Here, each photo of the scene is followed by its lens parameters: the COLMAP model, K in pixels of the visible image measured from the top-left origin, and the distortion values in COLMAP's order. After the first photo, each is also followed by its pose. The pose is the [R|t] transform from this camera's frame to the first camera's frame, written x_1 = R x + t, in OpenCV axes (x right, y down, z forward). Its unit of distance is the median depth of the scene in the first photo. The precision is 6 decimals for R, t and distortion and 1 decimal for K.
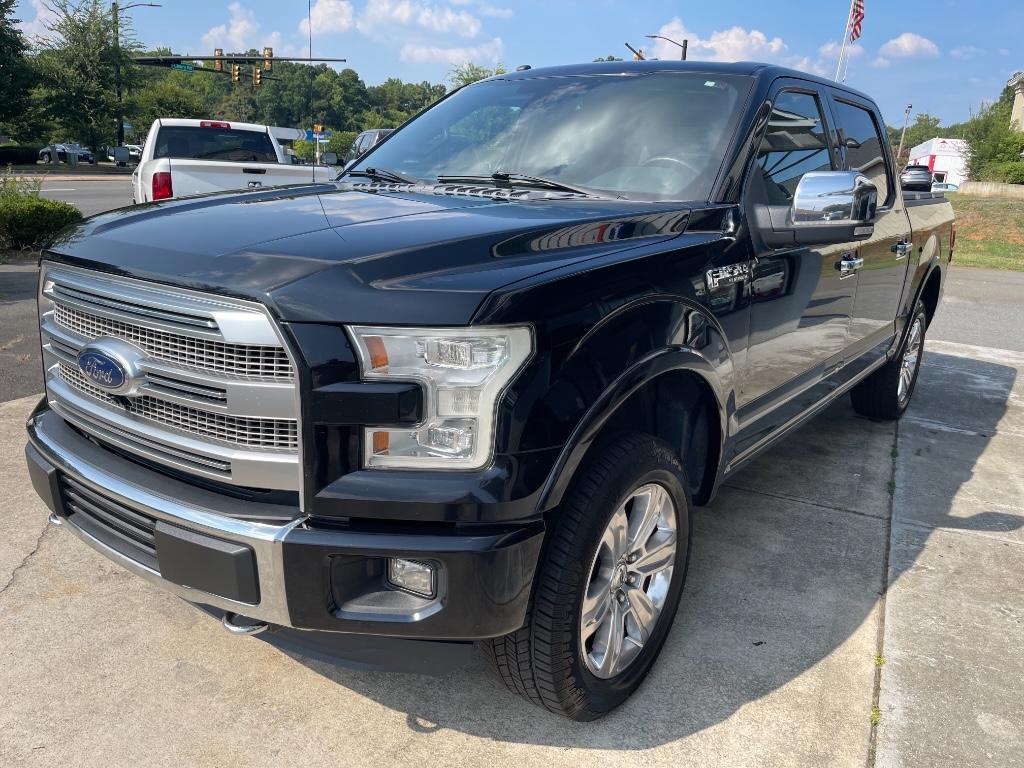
lens RADIAL K [[779.2, 0, 511.6], [0, 779.2, 393.4], [0, 0, 1]] dist [0.085133, -0.125270]
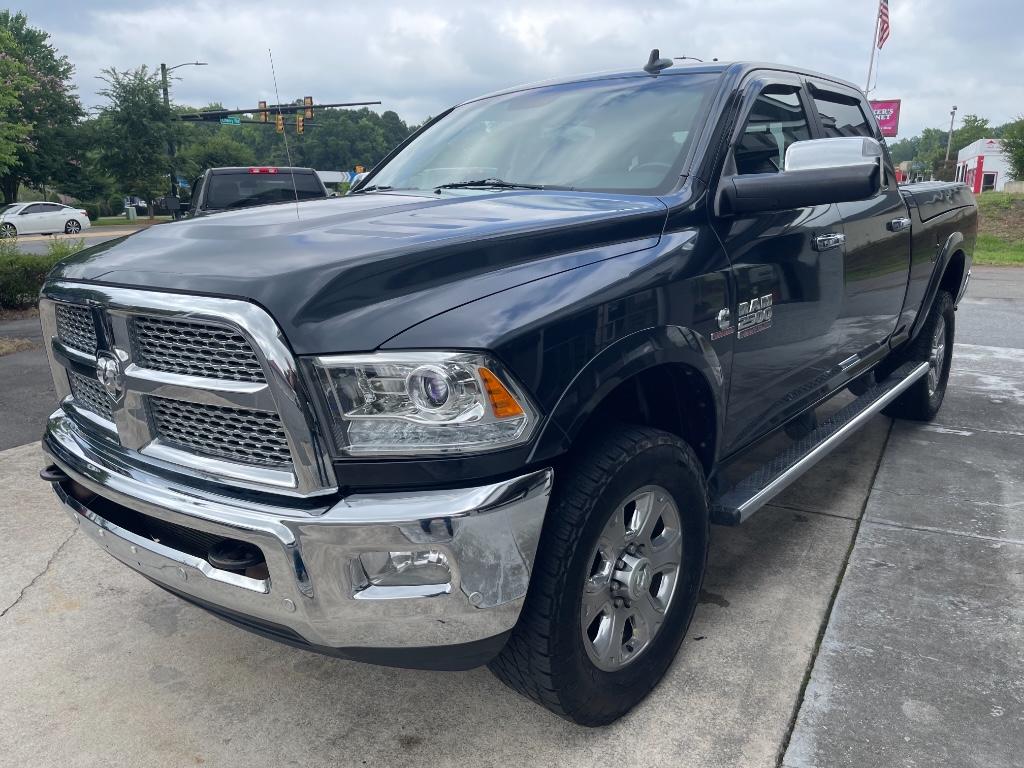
lens RADIAL K [[781.5, 0, 510.3], [0, 781.5, 381.4], [0, 0, 1]] dist [0.078817, -0.115408]
pose [[0.996609, -0.045145, -0.068793, 0.118870], [0.041760, 0.997882, -0.049874, 0.015305], [0.070898, 0.046832, 0.996384, -0.058684]]
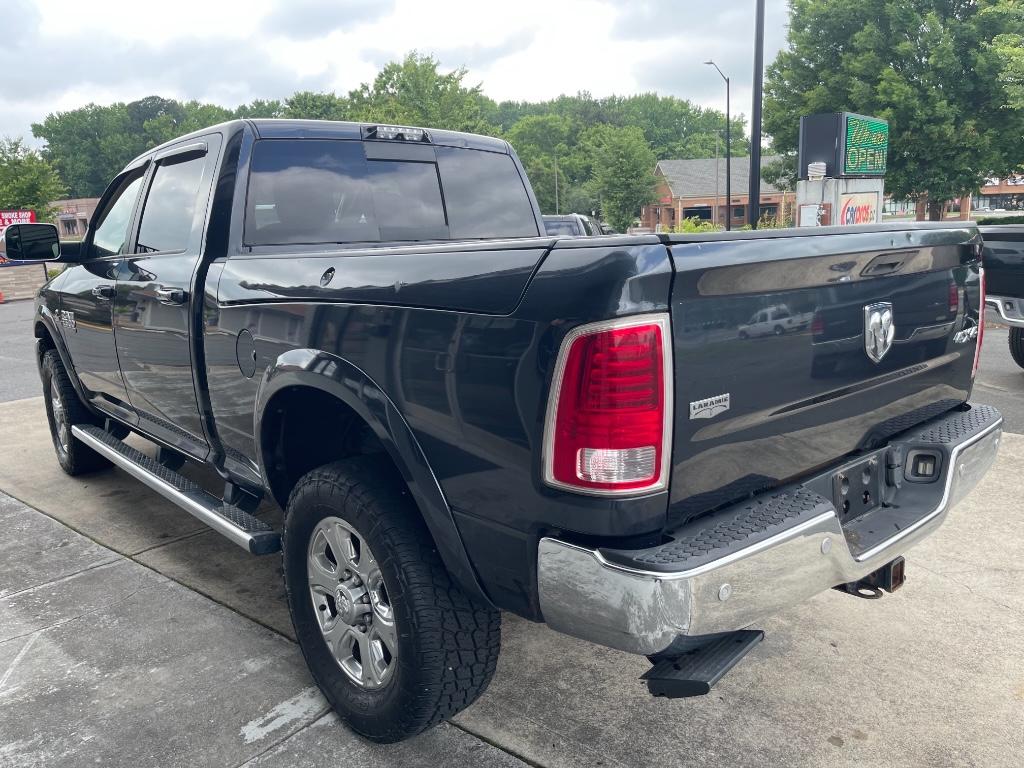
lens RADIAL K [[790.9, 0, 518.2], [0, 790.9, 372.2], [0, 0, 1]] dist [0.080081, -0.124858]
pose [[-0.236951, 0.143118, -0.960922, 1.494870], [-0.251672, 0.946284, 0.202997, -0.476644], [0.938358, 0.289937, -0.188205, 1.779172]]
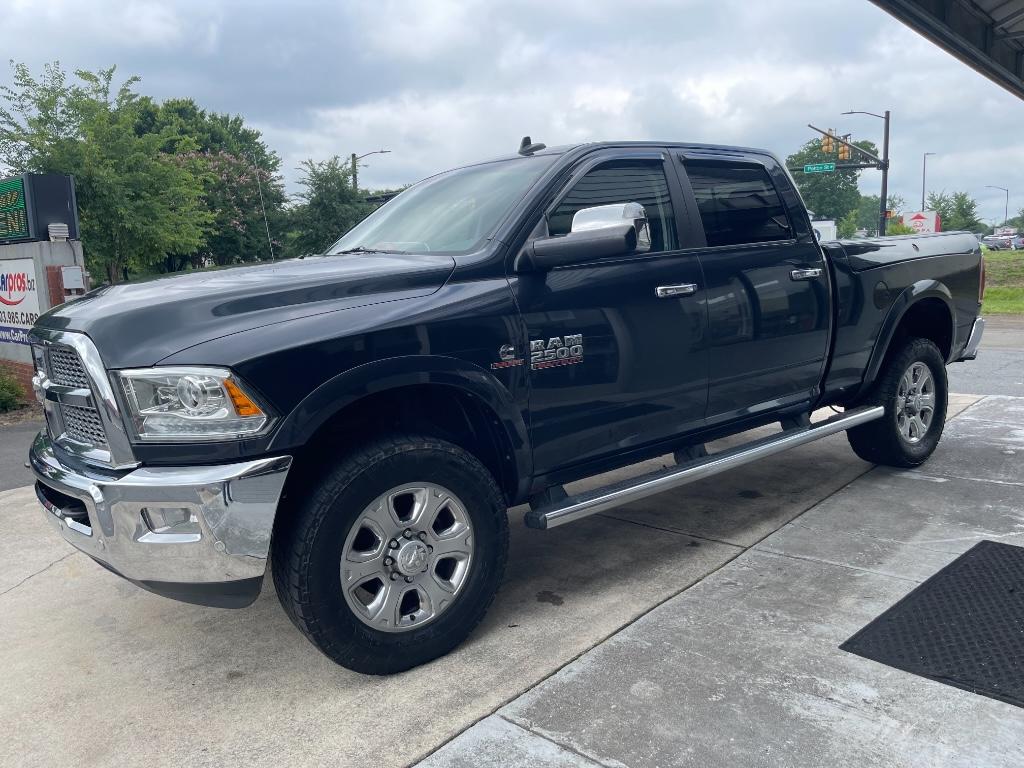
lens RADIAL K [[790.9, 0, 518.2], [0, 790.9, 372.2], [0, 0, 1]] dist [0.080081, -0.124858]
pose [[0.956309, -0.052117, -0.287674, 0.549540], [0.009496, 0.989000, -0.147608, 0.087465], [0.292203, 0.138427, 0.946285, -0.172793]]
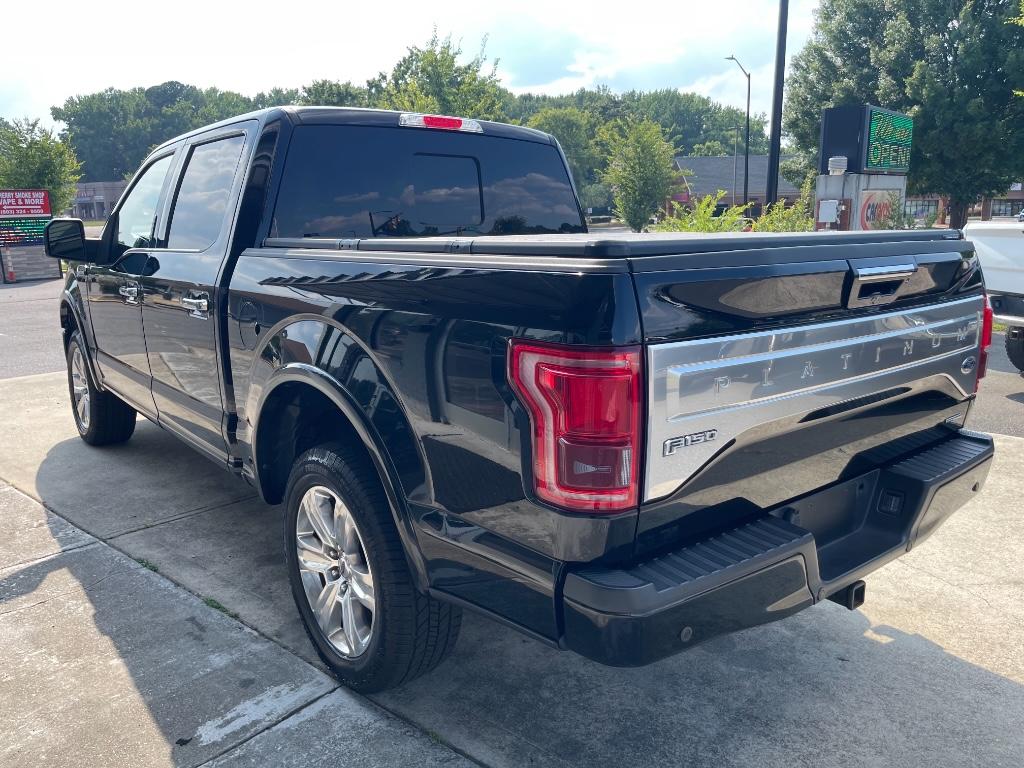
lens RADIAL K [[791.4, 0, 518.6], [0, 791.4, 381.3], [0, 0, 1]] dist [0.078830, -0.125913]
pose [[-0.253890, 0.153281, -0.955010, 1.431310], [-0.275308, 0.935070, 0.223271, -0.458971], [0.927225, 0.319608, -0.195205, 1.790347]]
